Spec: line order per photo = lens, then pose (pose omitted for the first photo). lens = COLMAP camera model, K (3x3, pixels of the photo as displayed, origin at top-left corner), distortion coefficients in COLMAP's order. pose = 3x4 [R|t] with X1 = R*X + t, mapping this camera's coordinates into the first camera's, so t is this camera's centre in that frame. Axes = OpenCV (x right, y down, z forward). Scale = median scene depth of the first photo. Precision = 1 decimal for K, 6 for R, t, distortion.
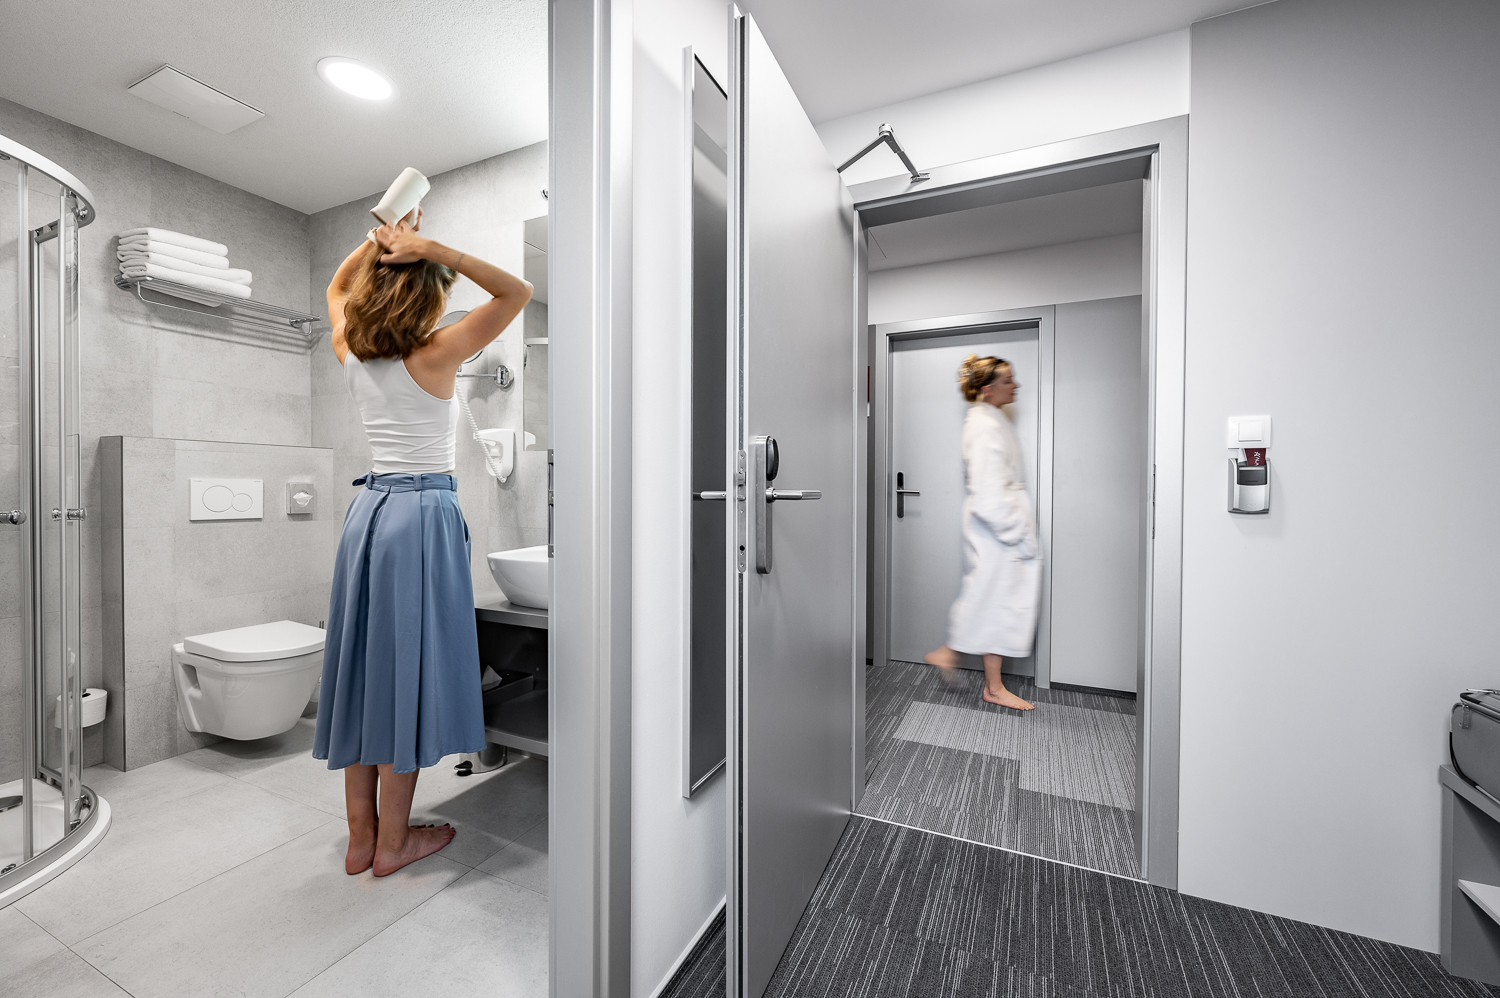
lens RADIAL K [[602.2, 0, 750.1], [0, 602.2, 505.0], [0, 0, 1]] dist [-0.000508, -0.000215]
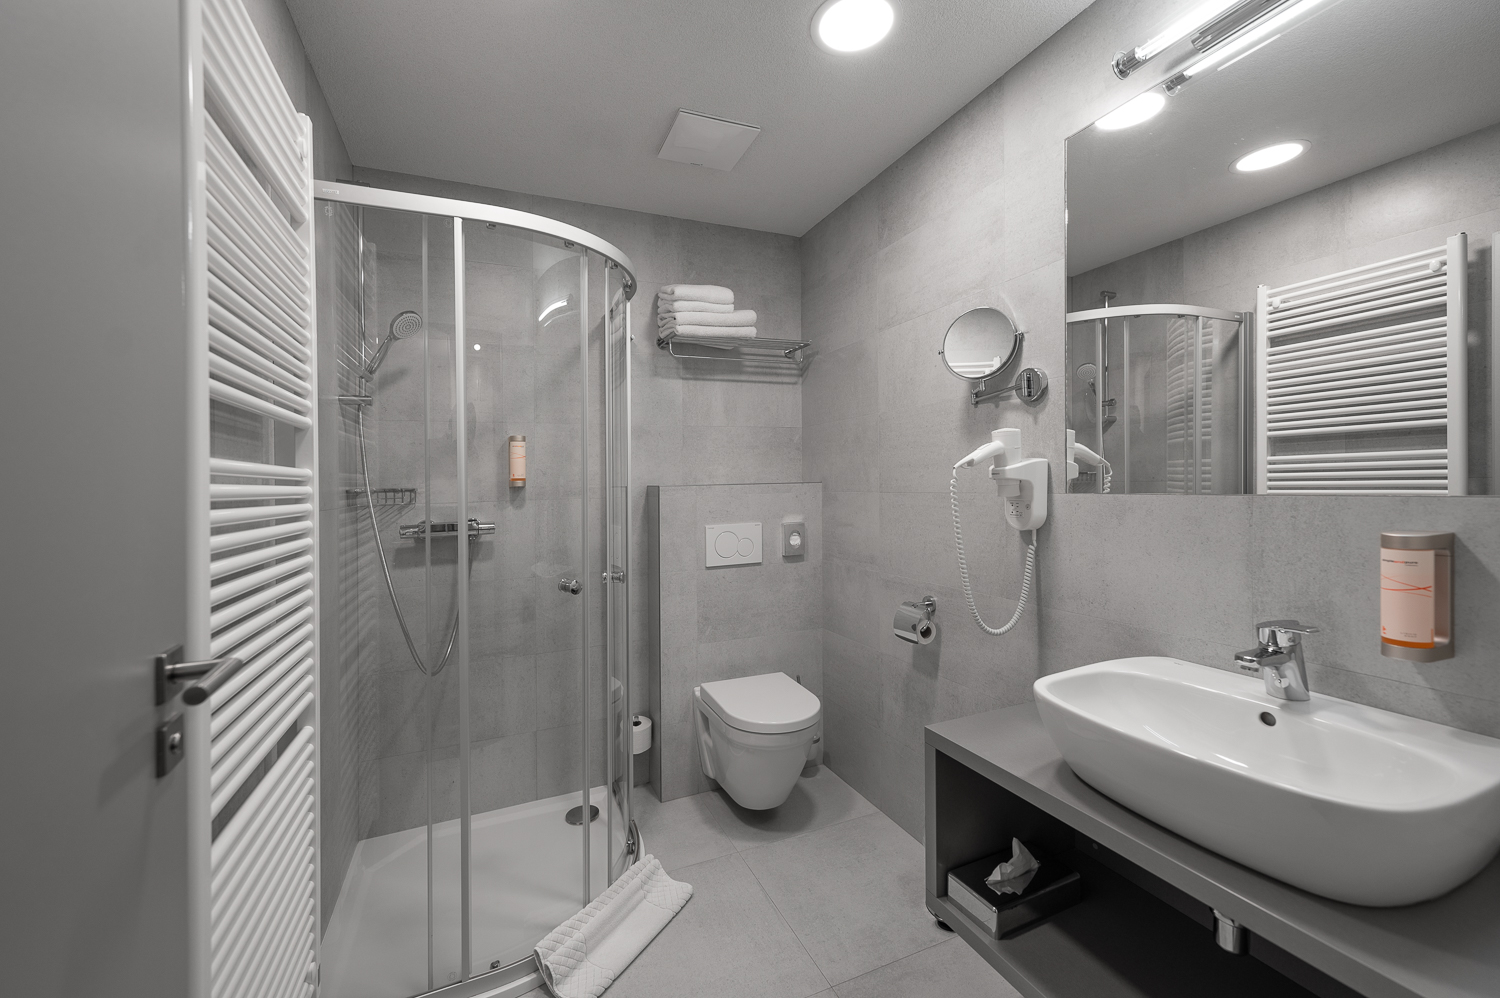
lens RADIAL K [[602.2, 0, 750.1], [0, 602.2, 505.0], [0, 0, 1]] dist [-0.000508, -0.000215]
pose [[0.752254, 0.004439, -0.658858, -0.205823], [0.004833, 0.999913, 0.012255, -0.089519], [0.658855, -0.012404, 0.752167, 0.286414]]
